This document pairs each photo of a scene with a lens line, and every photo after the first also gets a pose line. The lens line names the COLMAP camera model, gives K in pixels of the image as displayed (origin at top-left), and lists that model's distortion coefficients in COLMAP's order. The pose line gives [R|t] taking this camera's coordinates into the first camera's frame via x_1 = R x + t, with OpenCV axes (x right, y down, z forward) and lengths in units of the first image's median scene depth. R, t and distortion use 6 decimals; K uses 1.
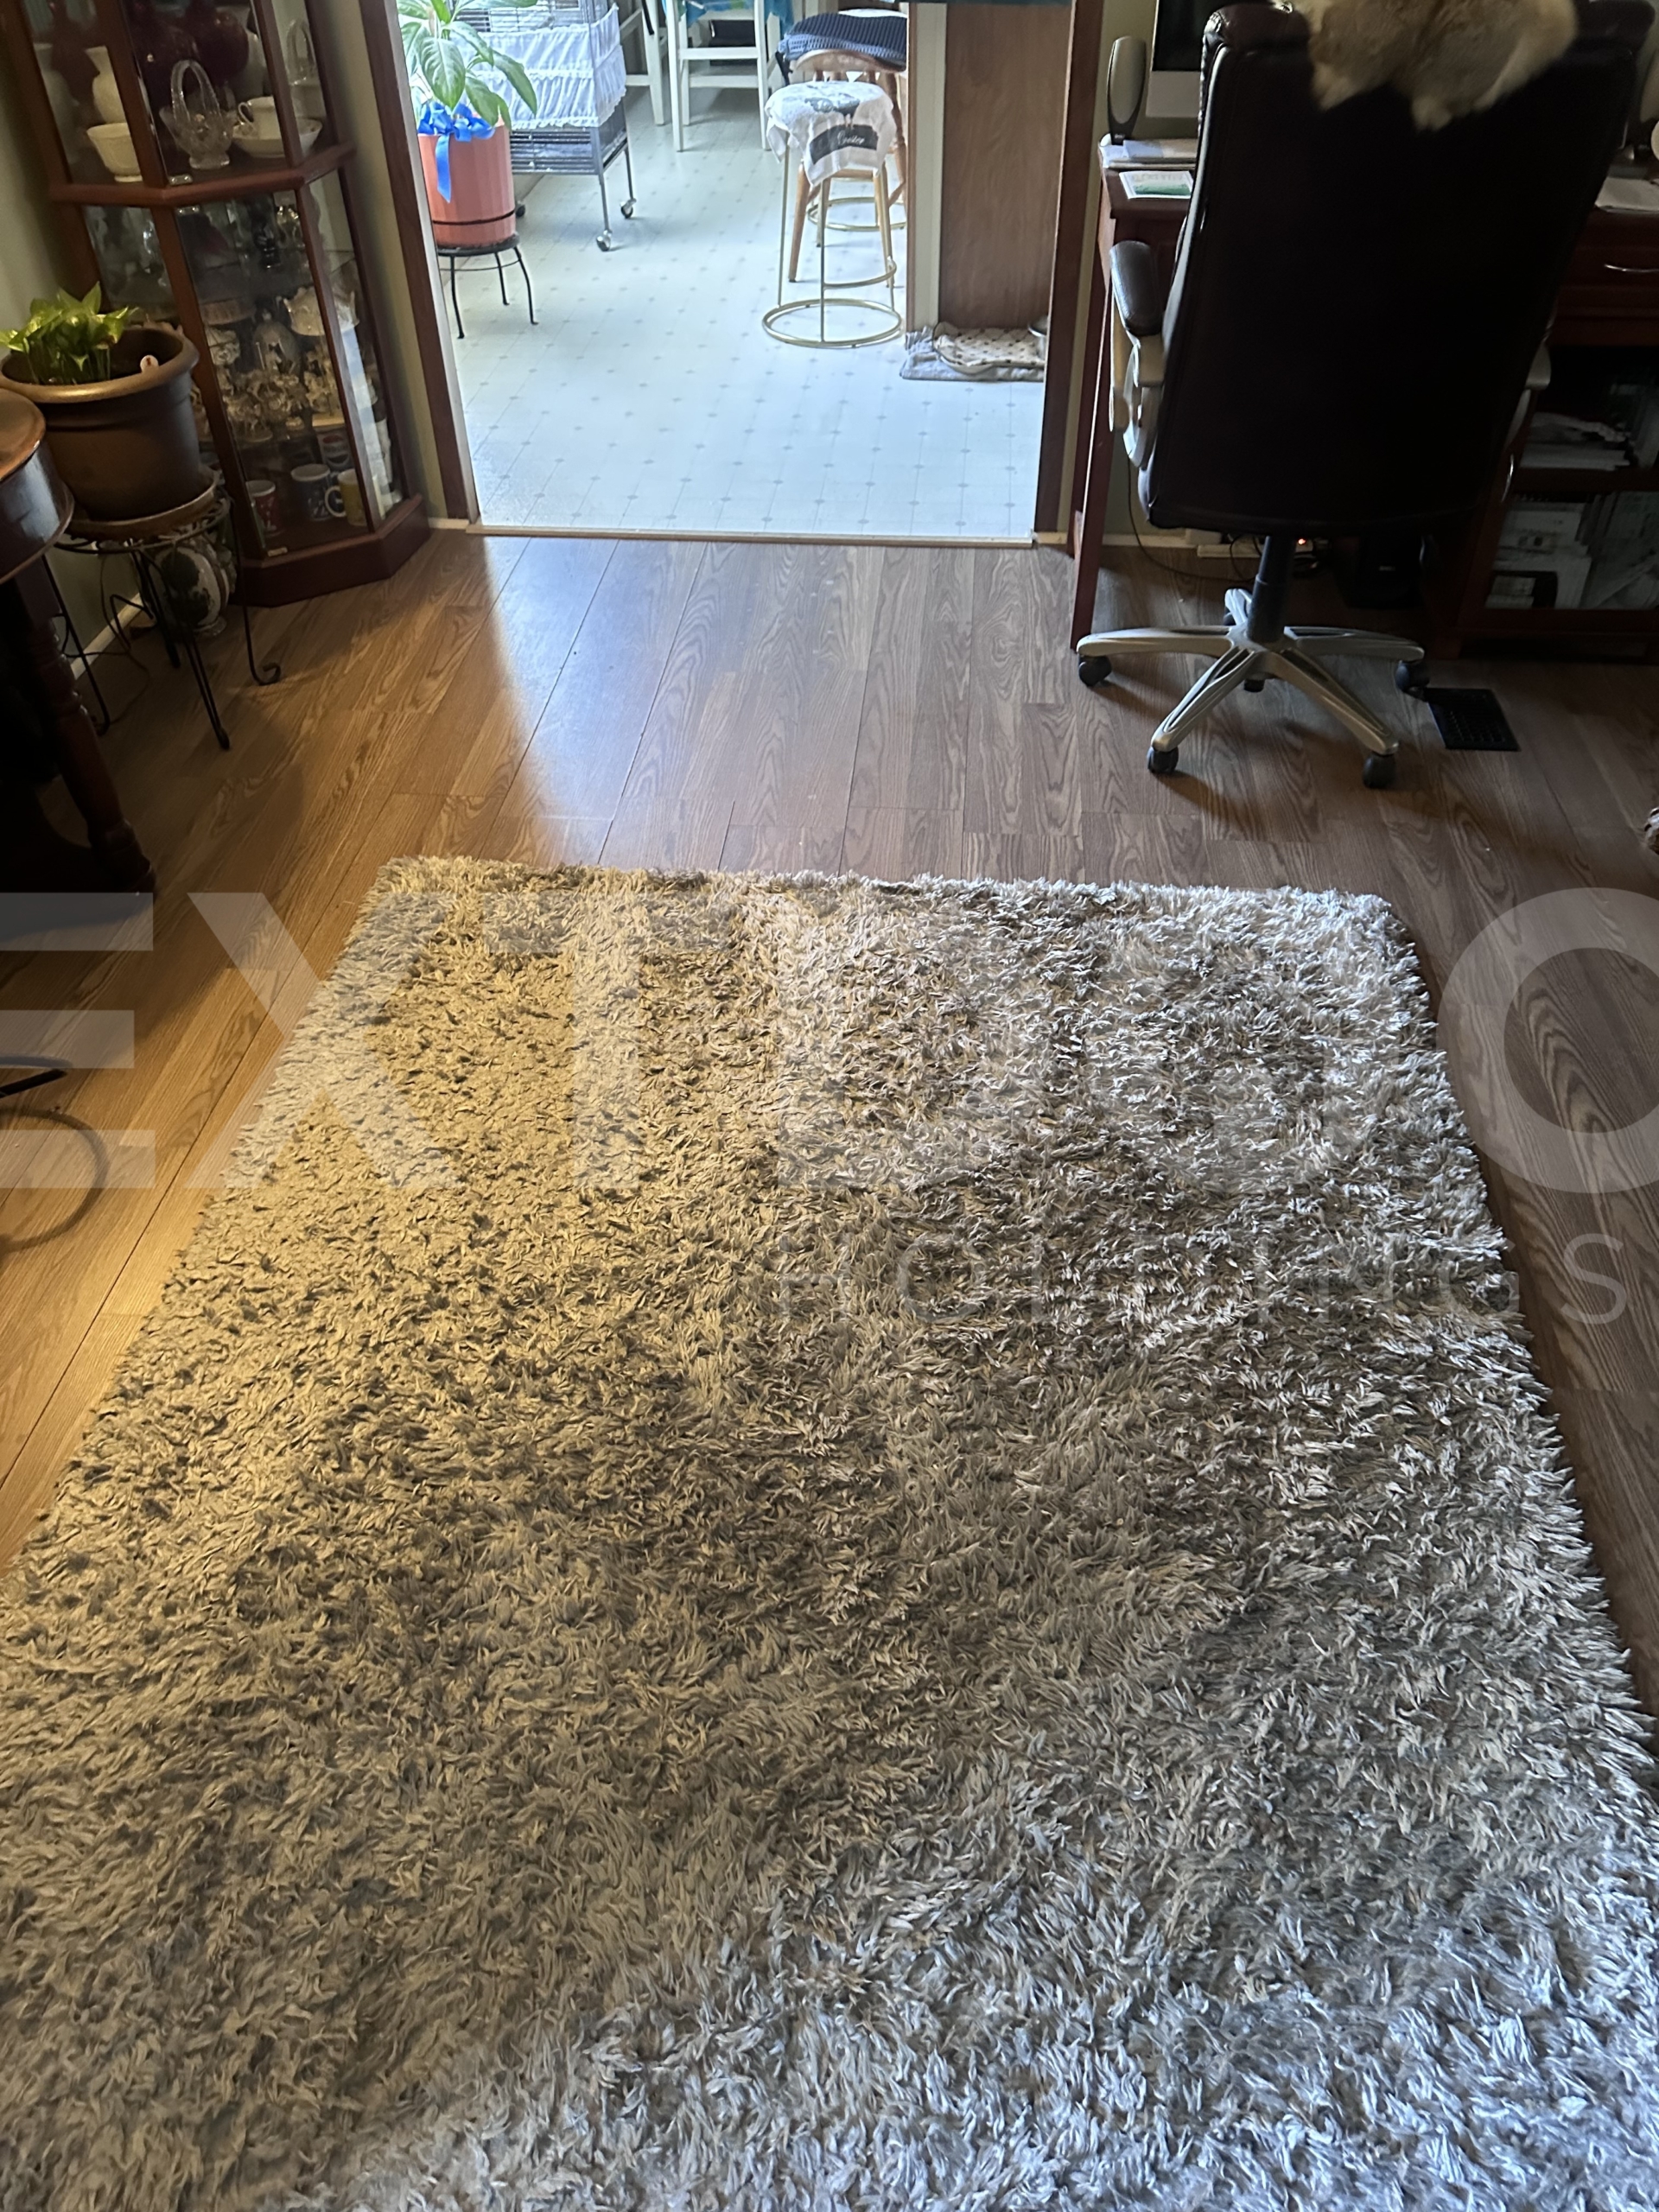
lens RADIAL K [[1560.0, 0, 829.5], [0, 1560.0, 1106.0], [0, 0, 1]] dist [0.035140, -0.059499]
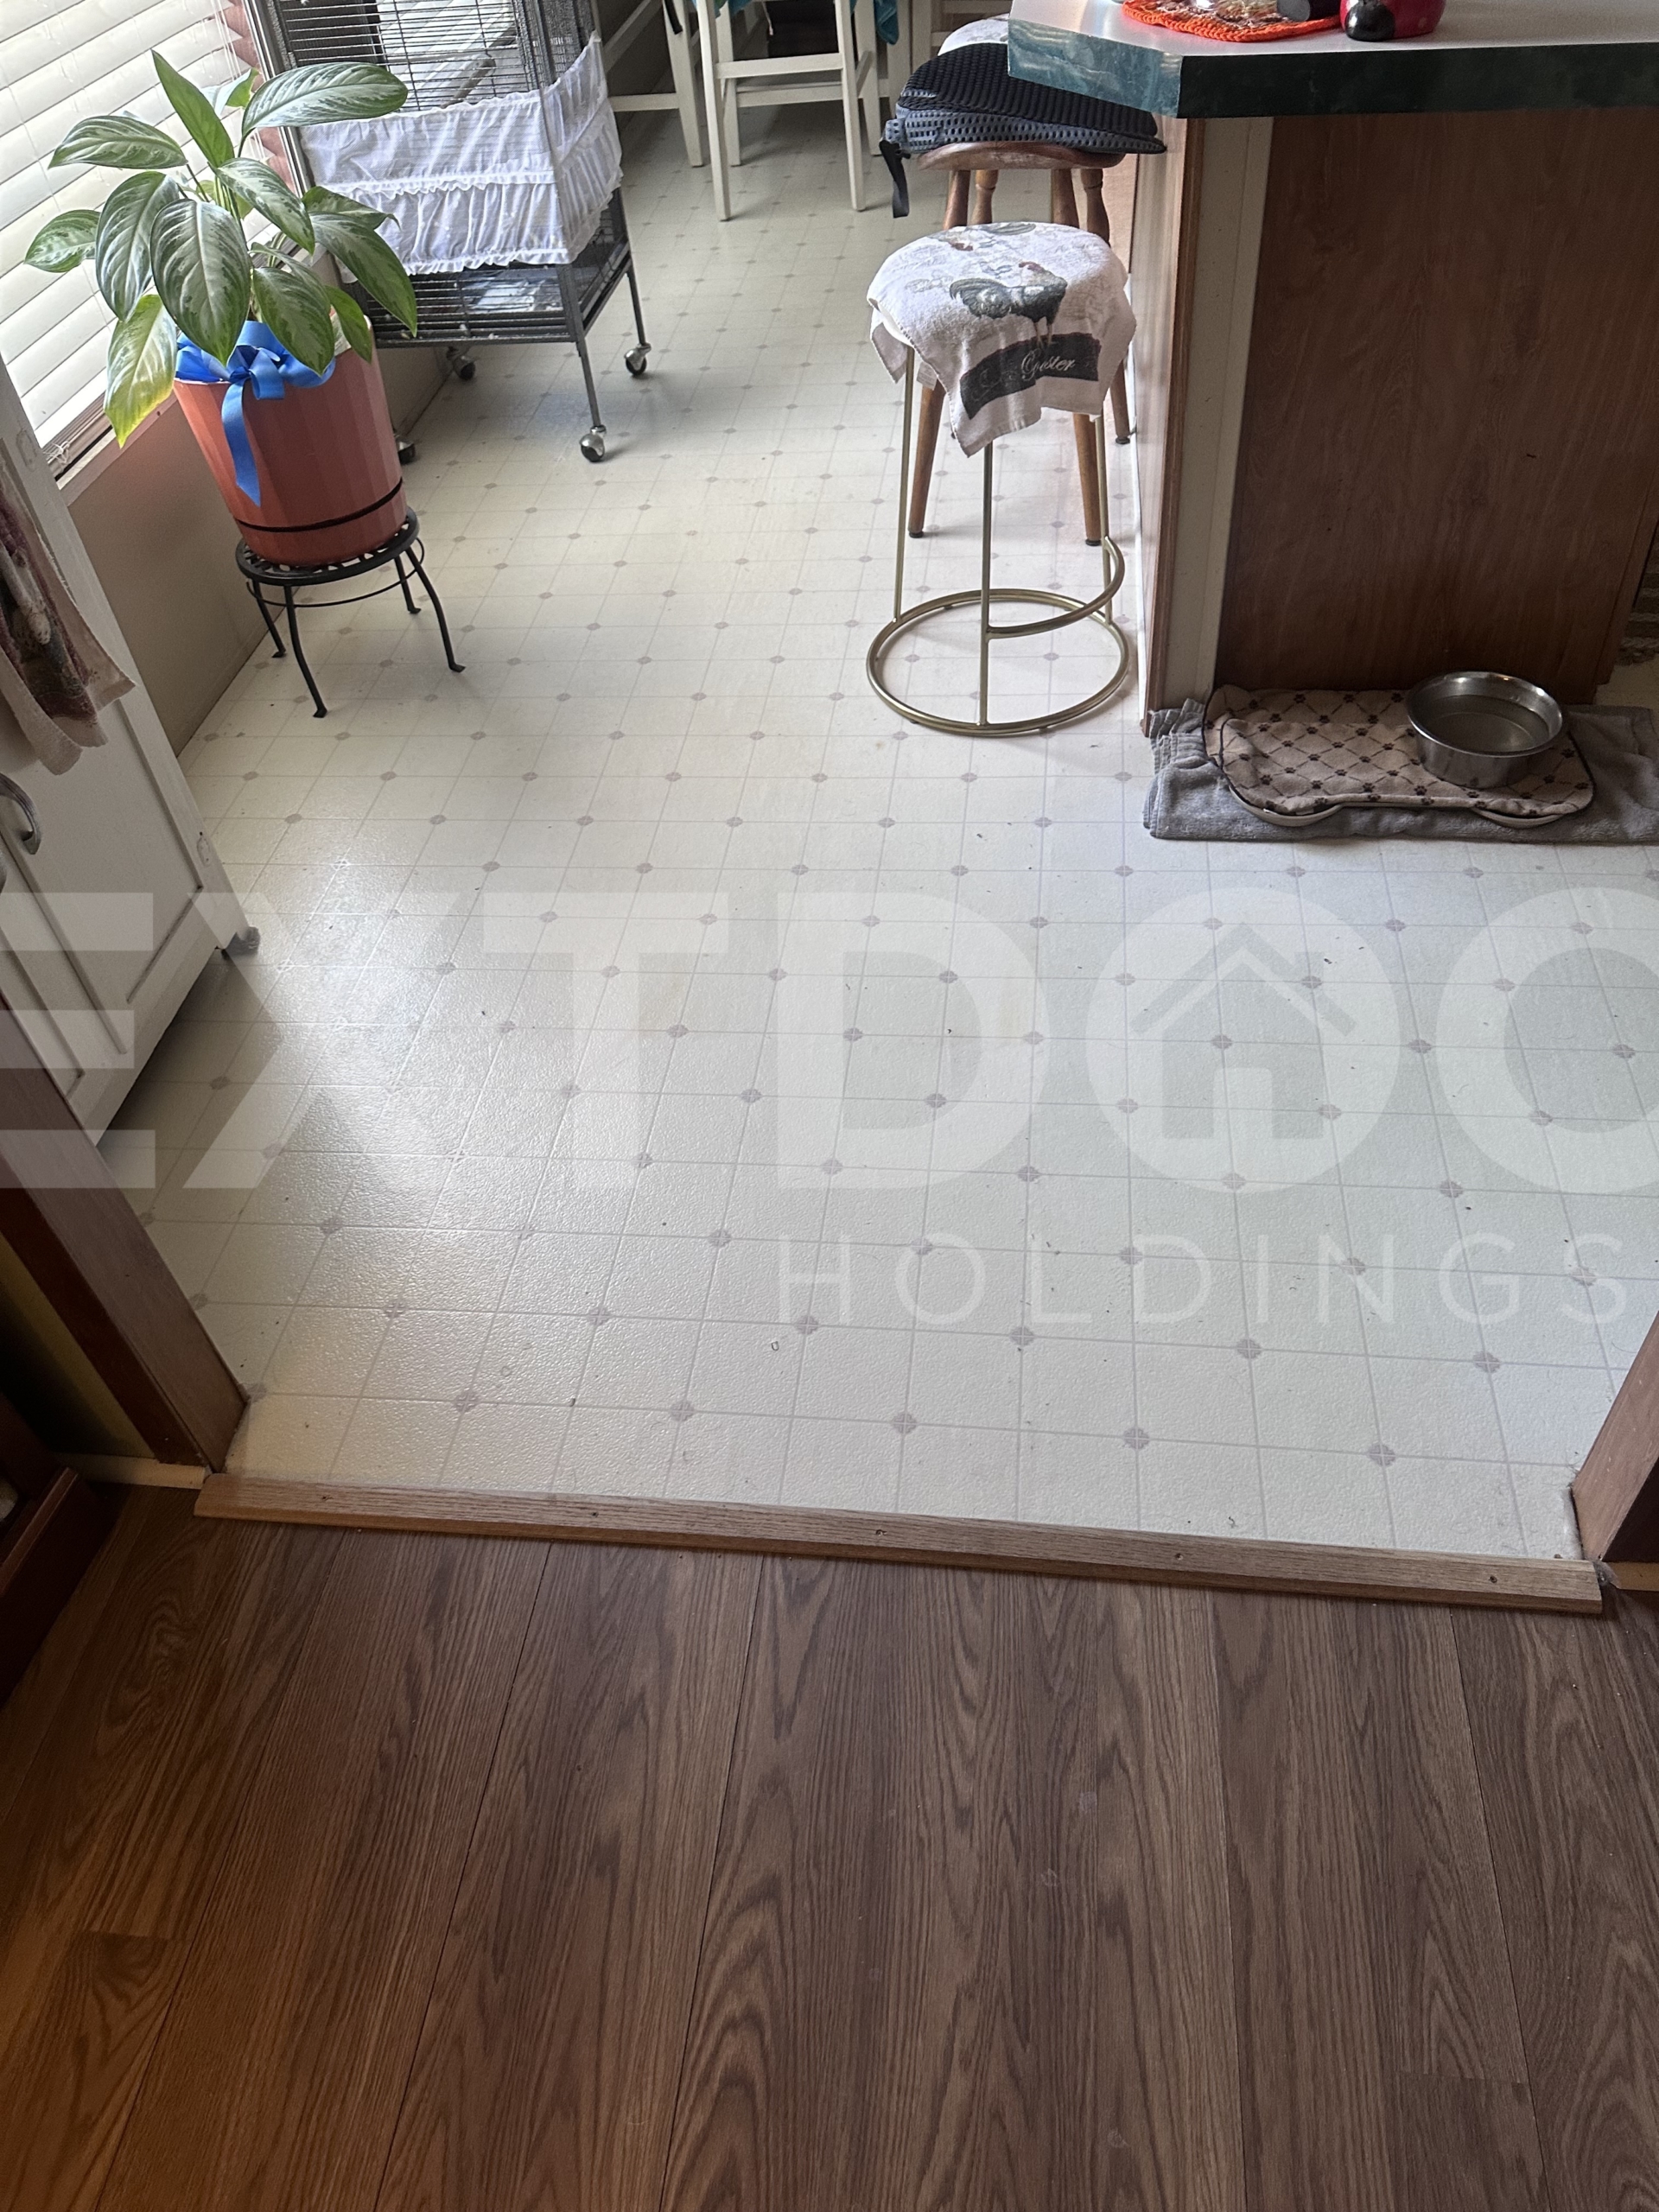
lens RADIAL K [[1561.1, 0, 829.5], [0, 1561.1, 1106.0], [0, 0, 1]] dist [0.125214, -0.183091]
pose [[0.997481, -0.023061, -0.067078, -0.024575], [0.026290, 0.998518, 0.047661, -0.397872], [0.065880, -0.049305, 0.996609, 0.477201]]
